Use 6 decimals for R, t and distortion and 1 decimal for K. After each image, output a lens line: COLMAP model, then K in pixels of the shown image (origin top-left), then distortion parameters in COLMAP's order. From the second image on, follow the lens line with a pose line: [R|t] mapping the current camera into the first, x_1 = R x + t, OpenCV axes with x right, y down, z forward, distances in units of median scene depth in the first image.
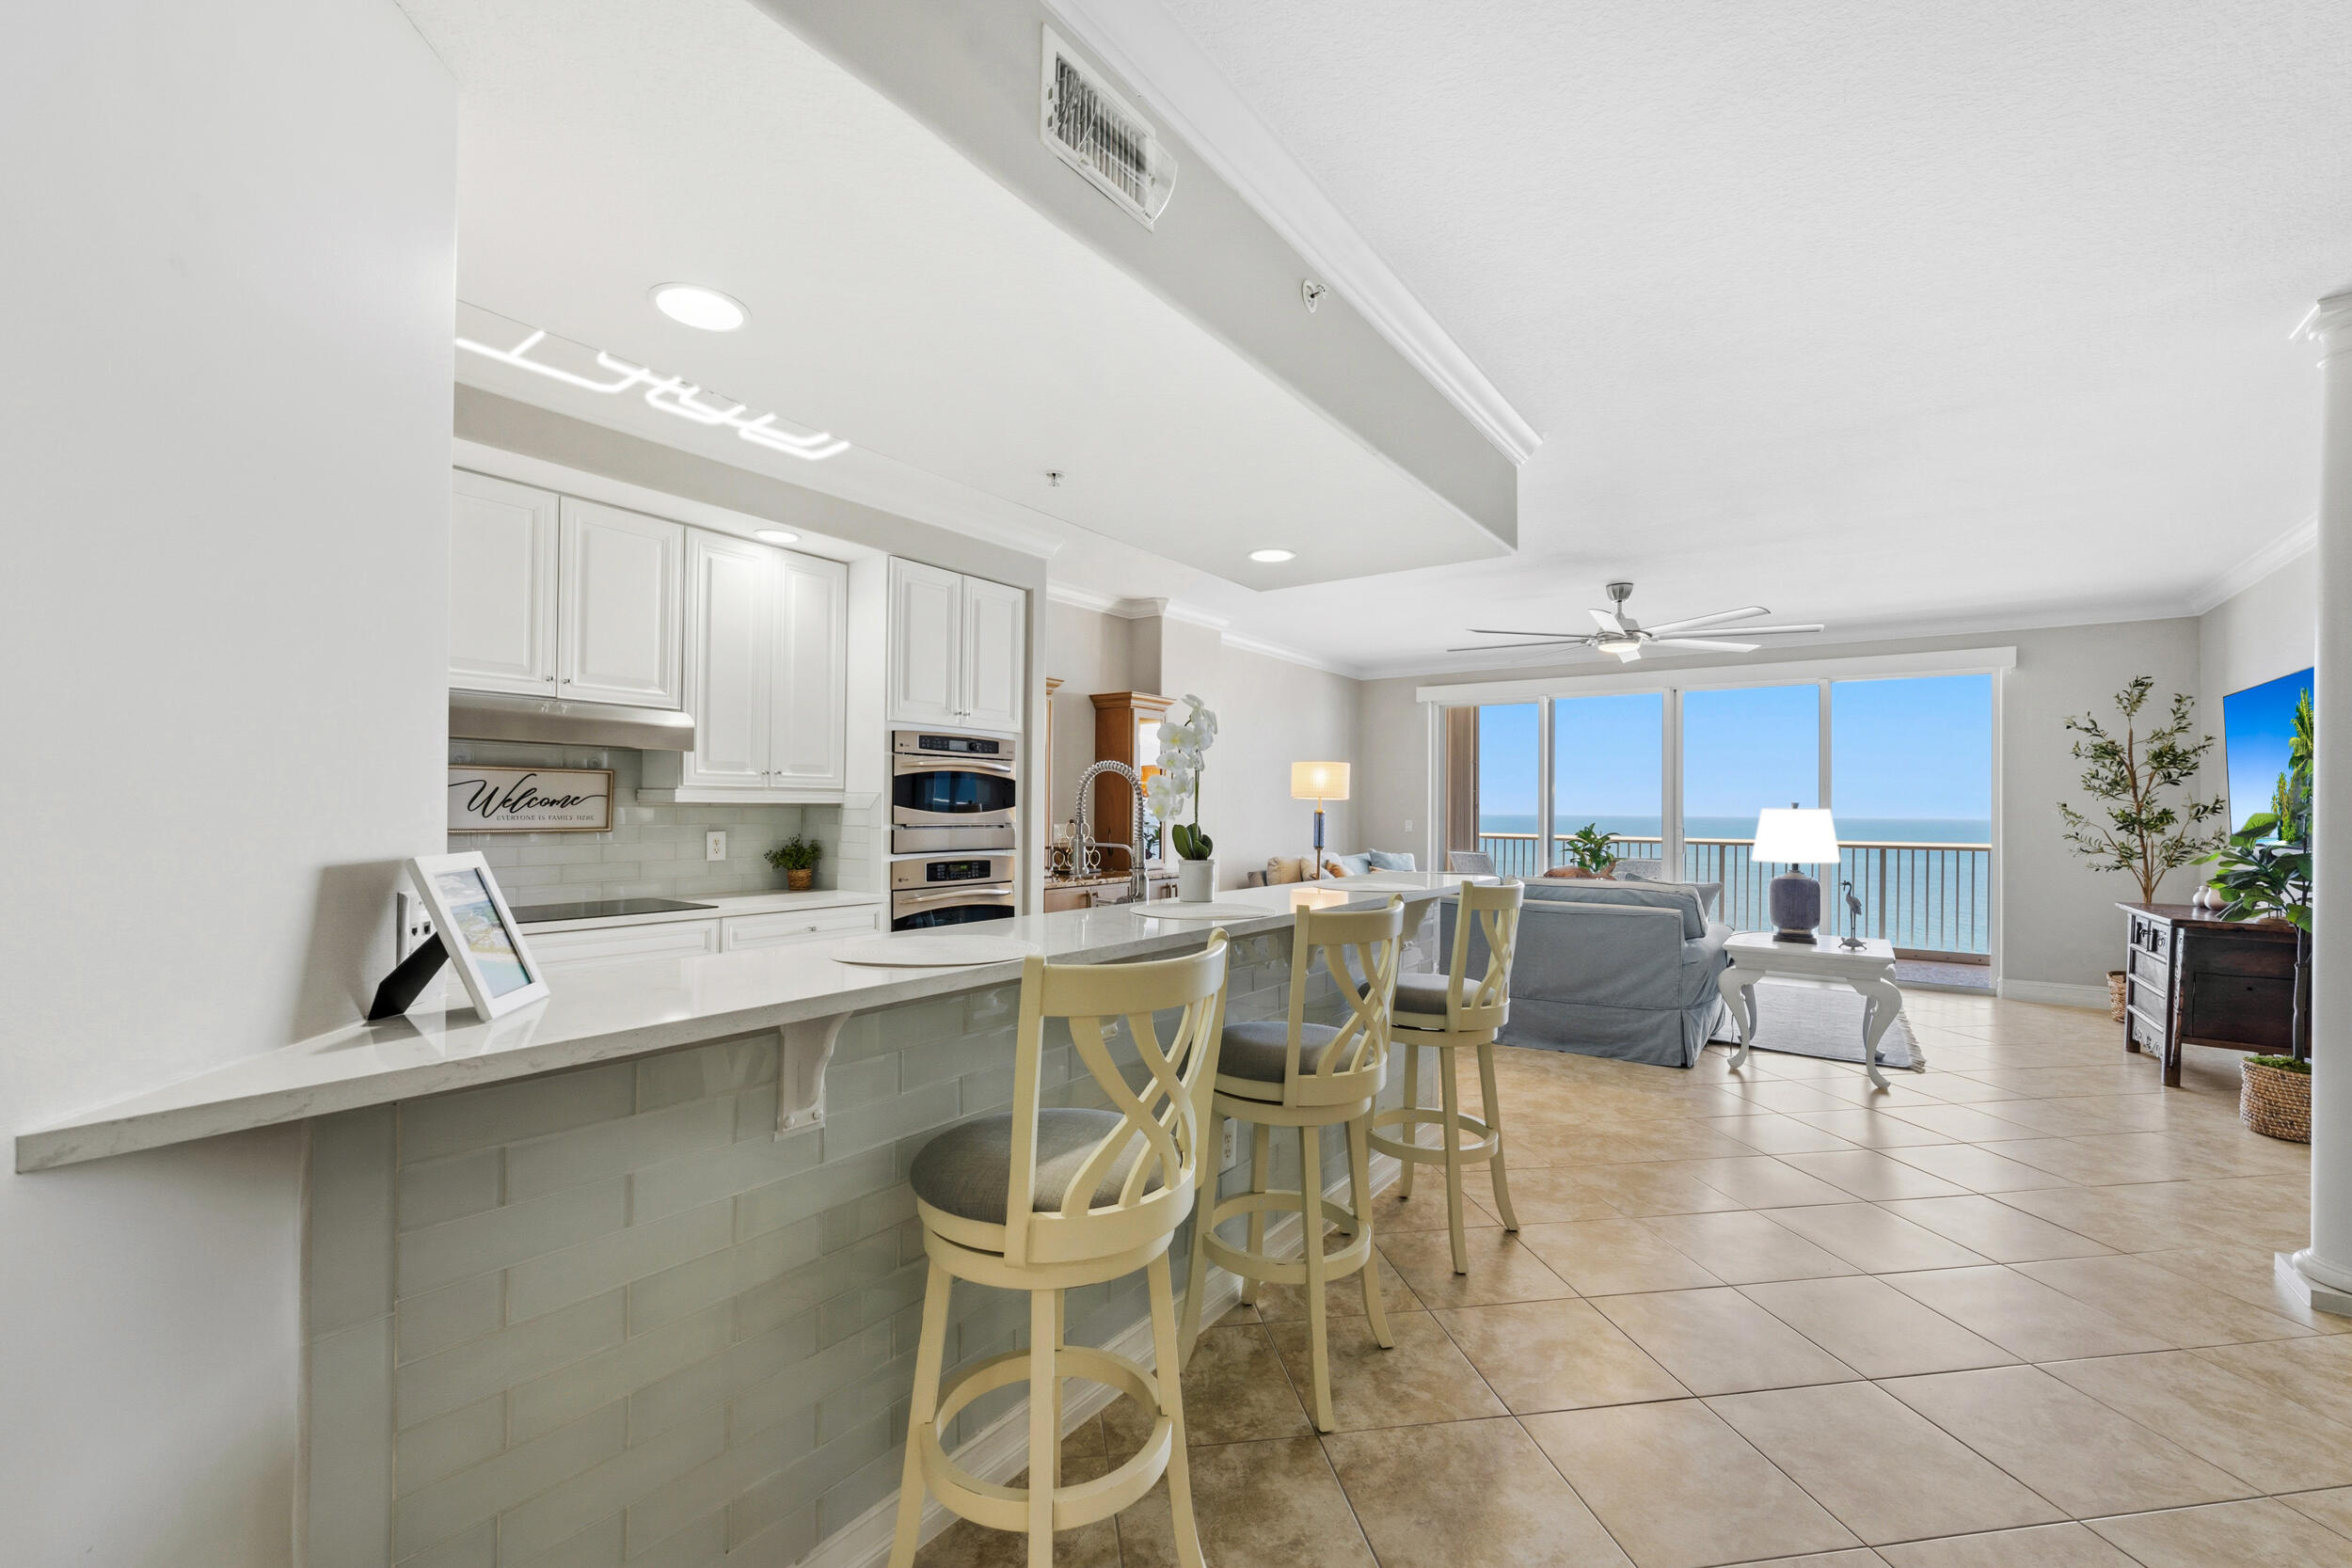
lens RADIAL K [[957.1, 0, 1180.7], [0, 957.1, 785.8], [0, 0, 1]] dist [-0.001089, 0.000195]
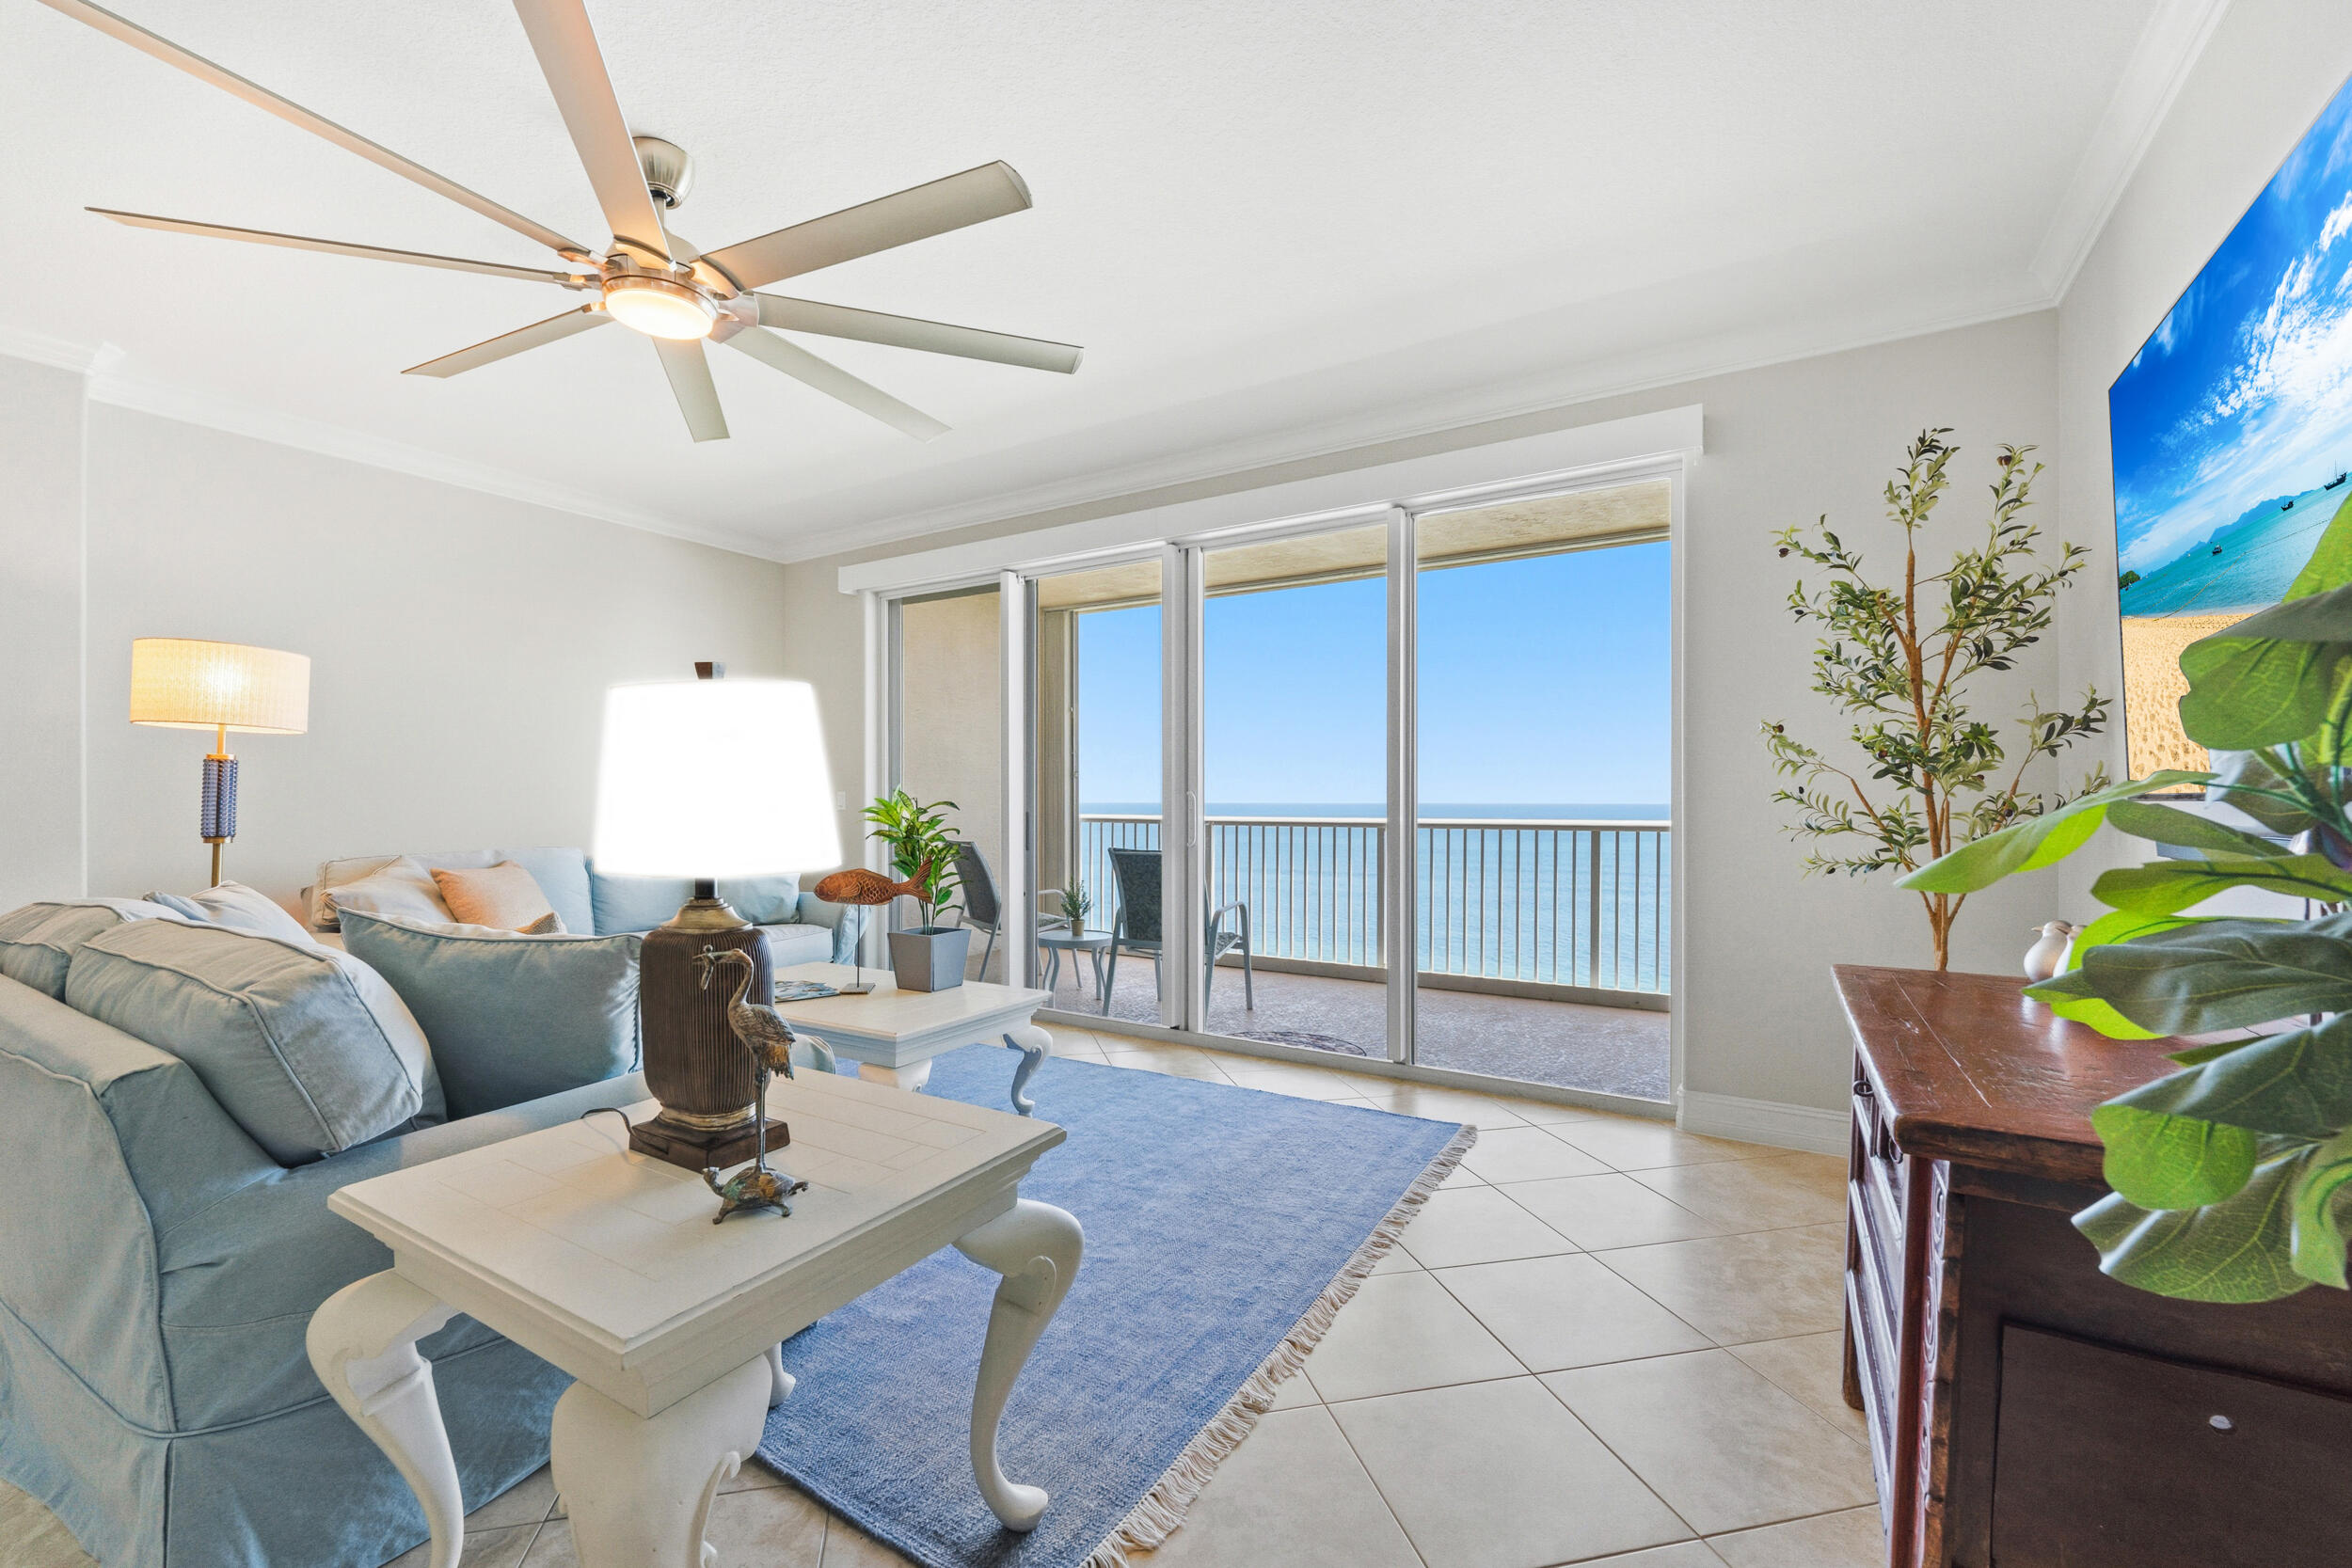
lens RADIAL K [[967.2, 0, 1176.0], [0, 967.2, 784.0], [0, 0, 1]] dist [-0.000237, 0.000067]
pose [[0.997821, -0.006299, 0.065684, 0.645468], [0.005809, 0.999954, 0.007639, 0.044595], [-0.065729, -0.007240, 0.997811, 0.594650]]
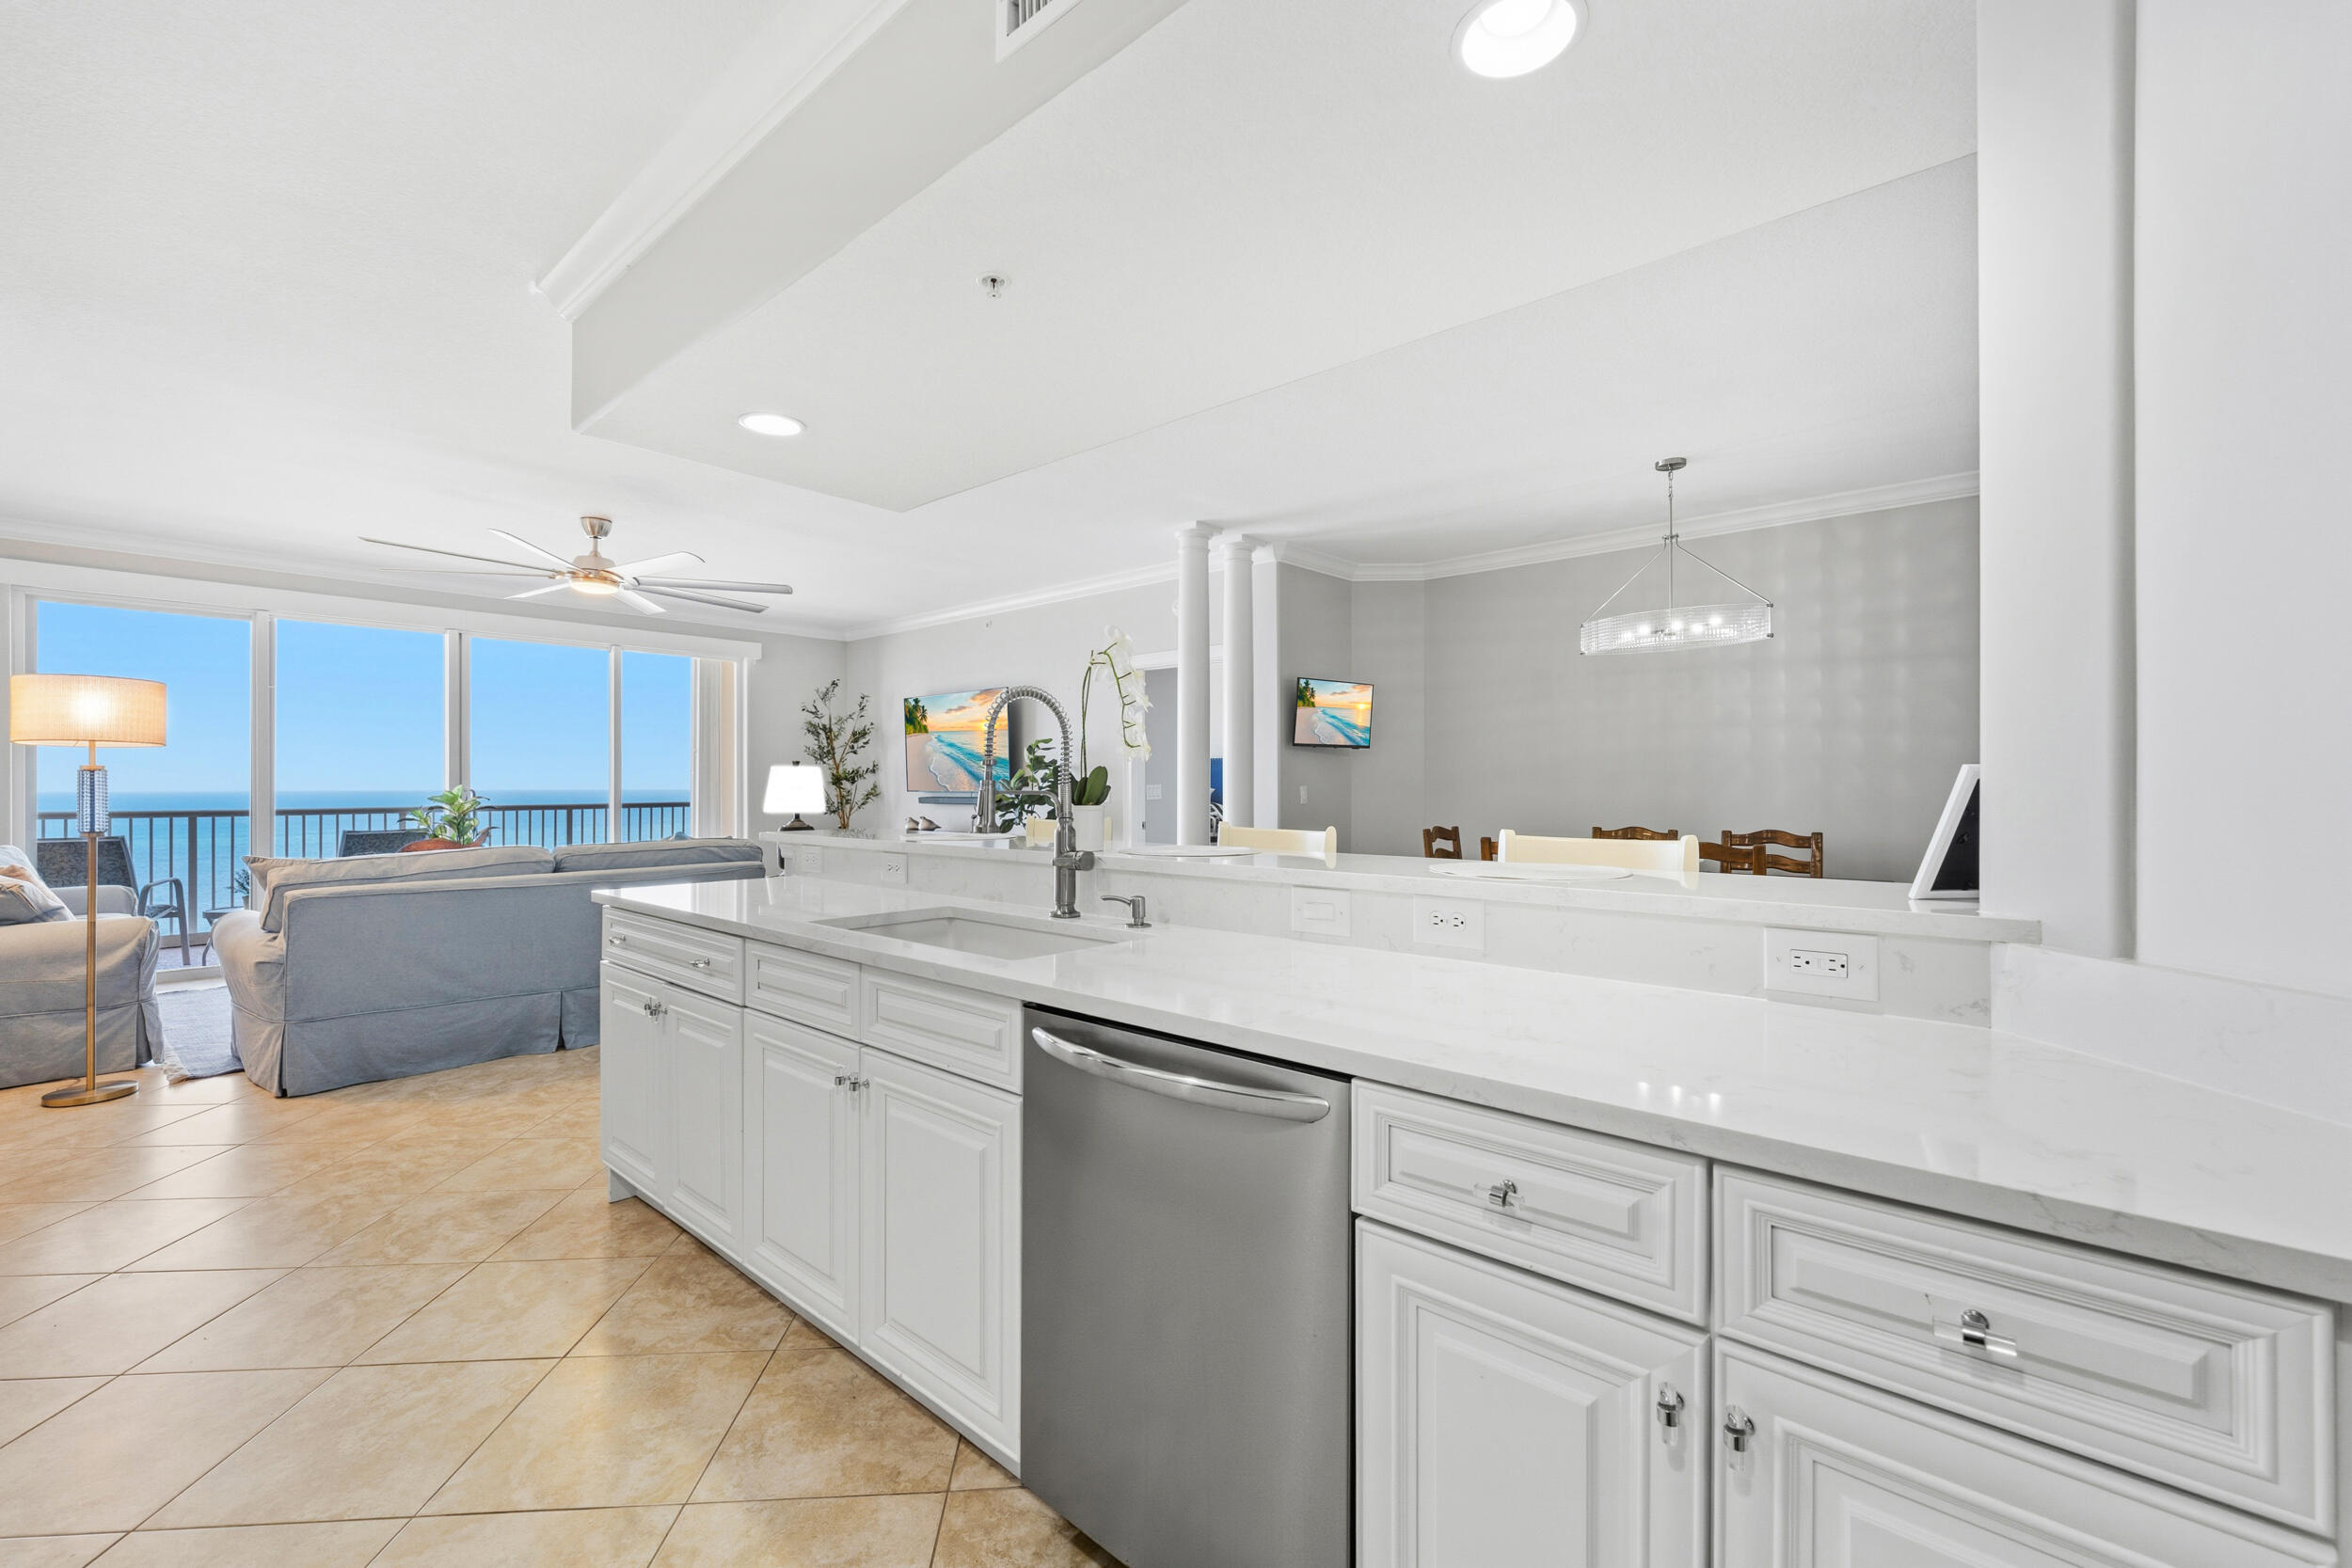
lens RADIAL K [[927.4, 0, 1176.0], [0, 927.4, 784.0], [0, 0, 1]] dist [-0.001094, -0.000007]
pose [[0.076356, -0.009719, 0.997033, -0.383665], [-0.021879, 0.999695, 0.011421, 0.019447], [-0.996841, -0.022686, 0.076120, 0.379387]]
